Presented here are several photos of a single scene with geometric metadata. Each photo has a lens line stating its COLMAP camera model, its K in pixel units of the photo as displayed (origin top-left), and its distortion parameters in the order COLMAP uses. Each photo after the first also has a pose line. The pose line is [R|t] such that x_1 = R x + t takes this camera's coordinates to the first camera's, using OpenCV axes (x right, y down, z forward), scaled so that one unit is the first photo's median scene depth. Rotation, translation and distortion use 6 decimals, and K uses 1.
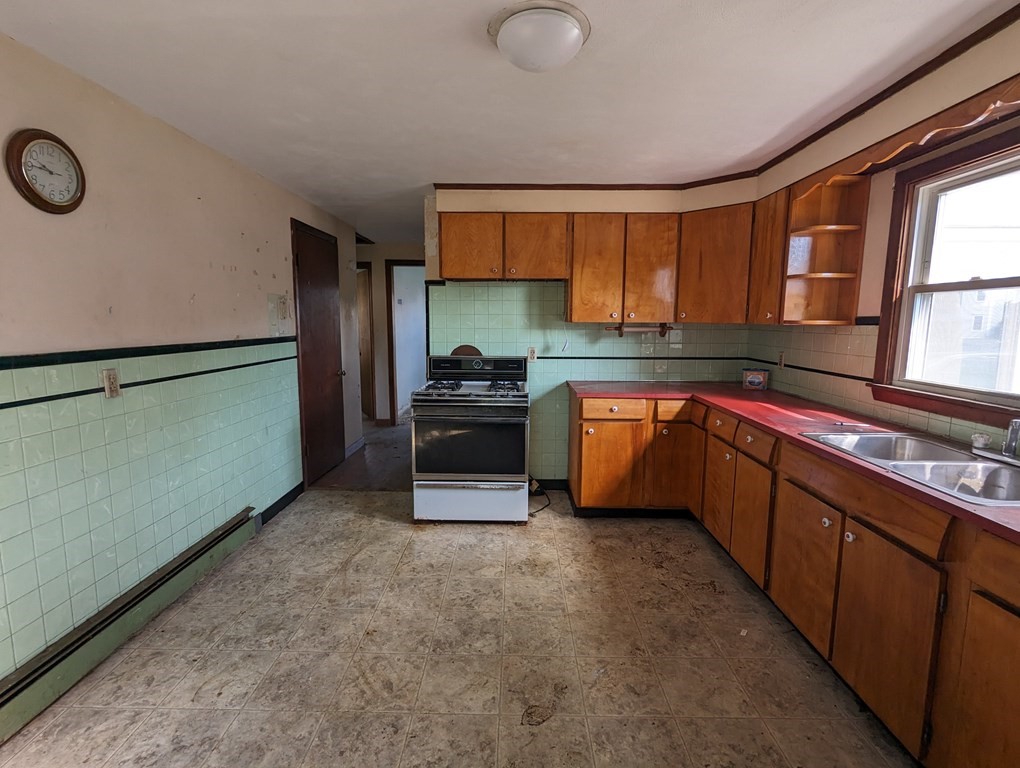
lens RADIAL K [[483.6, 0, 510.0], [0, 483.6, 384.0], [0, 0, 1]] dist [0.001076, 0.000096]
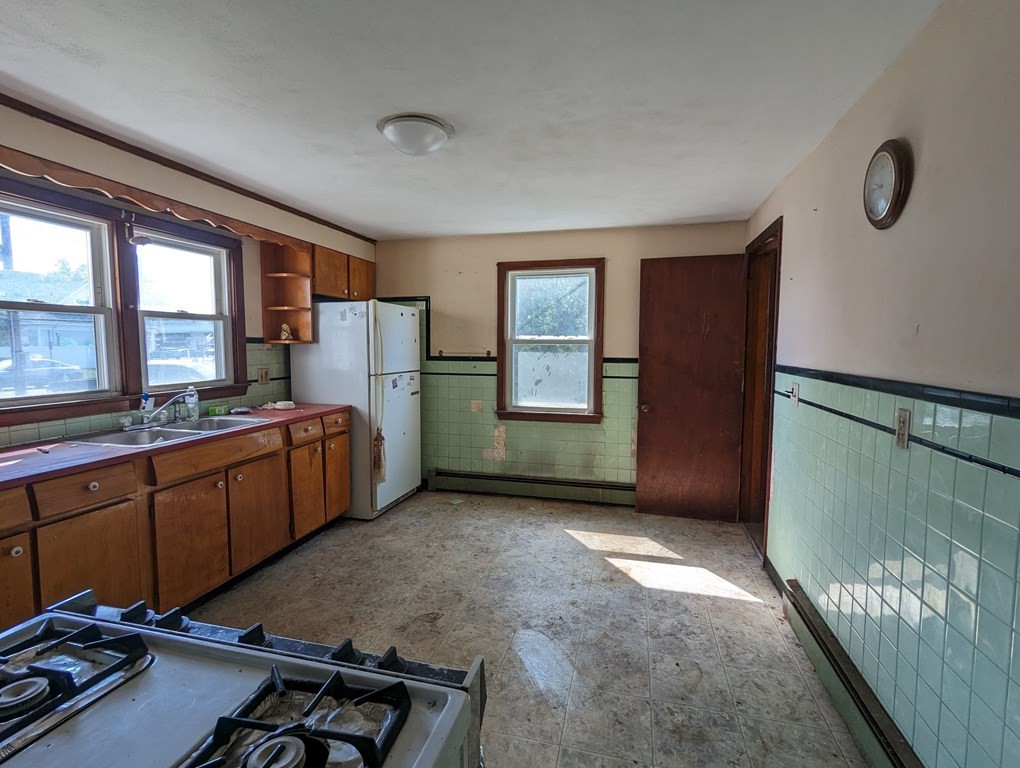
lens RADIAL K [[483.6, 0, 510.0], [0, 483.6, 384.0], [0, 0, 1]] dist [0.001076, 0.000096]
pose [[-0.971418, -0.028411, 0.235667, -0.453024], [0.021180, 0.978477, 0.205268, -0.254004], [-0.236427, 0.204393, -0.949908, 2.003394]]
